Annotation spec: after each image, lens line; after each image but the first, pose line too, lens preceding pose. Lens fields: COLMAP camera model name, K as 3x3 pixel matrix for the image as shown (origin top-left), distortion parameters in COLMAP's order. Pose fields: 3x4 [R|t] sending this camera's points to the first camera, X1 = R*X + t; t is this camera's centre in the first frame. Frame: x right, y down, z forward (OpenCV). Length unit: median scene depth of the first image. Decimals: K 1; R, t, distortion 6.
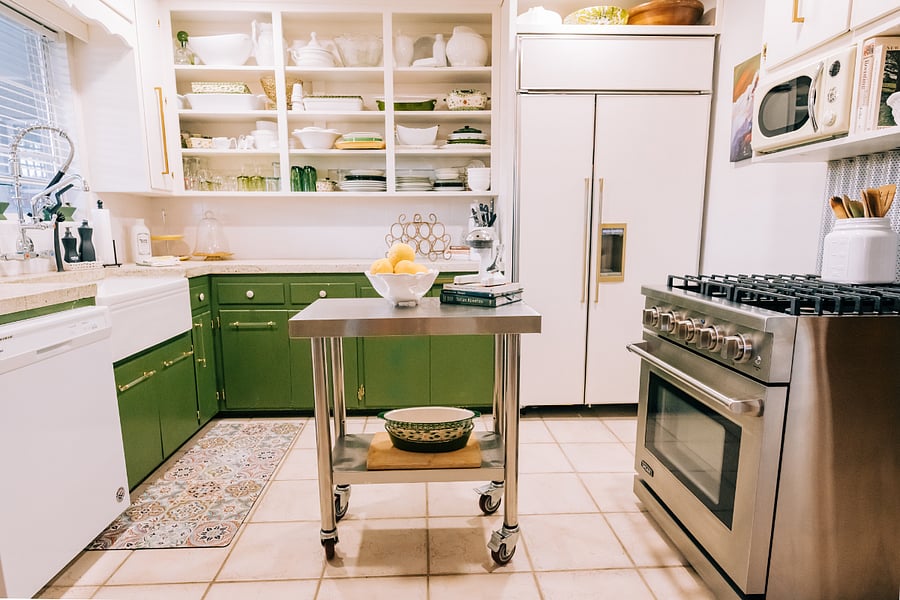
lens RADIAL K [[529.6, 0, 450.7], [0, 529.6, 303.5], [0, 0, 1]] dist [0.010089, 0.001145]
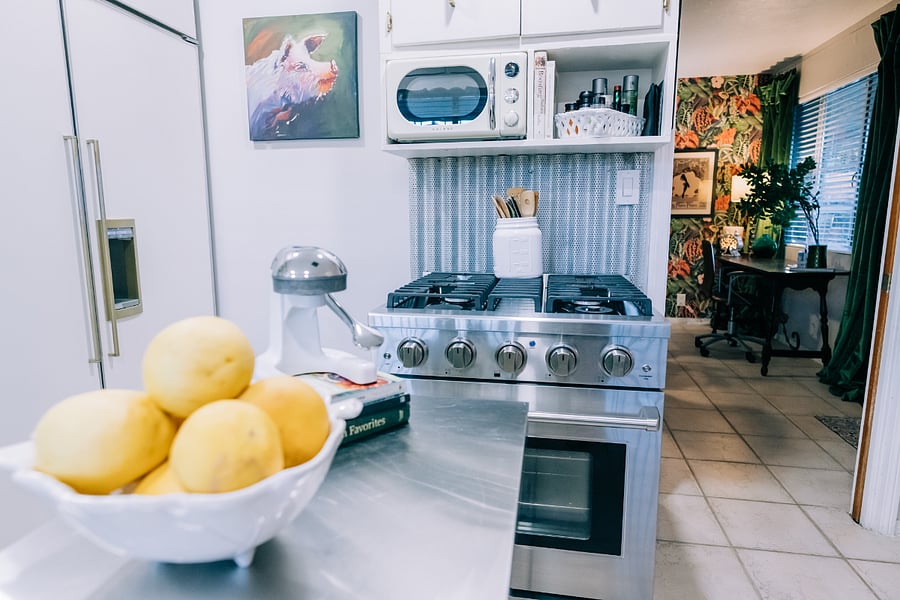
lens RADIAL K [[532.4, 0, 445.4], [0, 532.4, 299.4], [0, 0, 1]] dist [-0.000263, -0.001758]
pose [[0.238712, -0.149861, 0.959457, -0.187132], [0.137868, 0.983242, 0.119275, -0.082611], [-0.961254, 0.103806, 0.255373, 0.498573]]
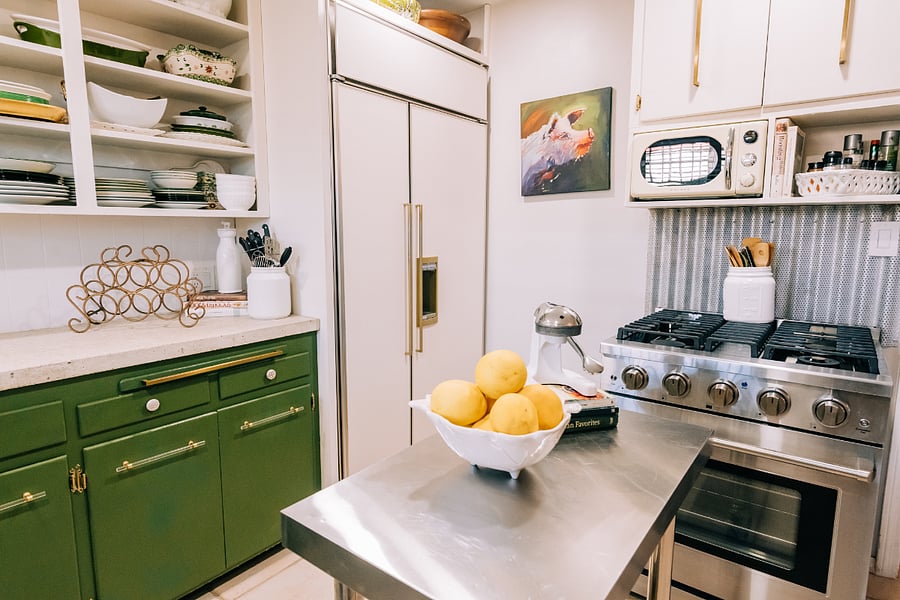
lens RADIAL K [[512.4, 0, 446.7], [0, 512.4, 300.3], [0, 0, 1]] dist [0.000392, 0.000315]
pose [[0.648841, -0.097394, 0.754665, -0.300430], [0.099273, 0.994133, 0.042946, -0.113798], [-0.754420, 0.047053, 0.654703, 0.434677]]
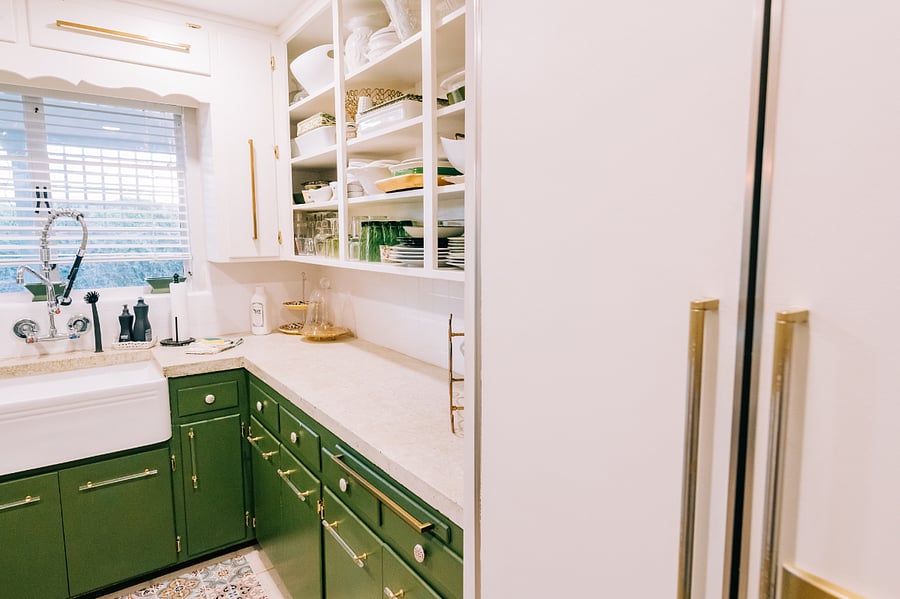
lens RADIAL K [[517.6, 0, 453.3], [0, 517.6, 300.4], [0, 0, 1]] dist [0.003172, -0.001064]
pose [[0.548507, 0.105641, -0.829446, 0.338808], [-0.116771, 0.991944, 0.049117, -0.228623], [0.827952, 0.069914, 0.556424, 0.824455]]
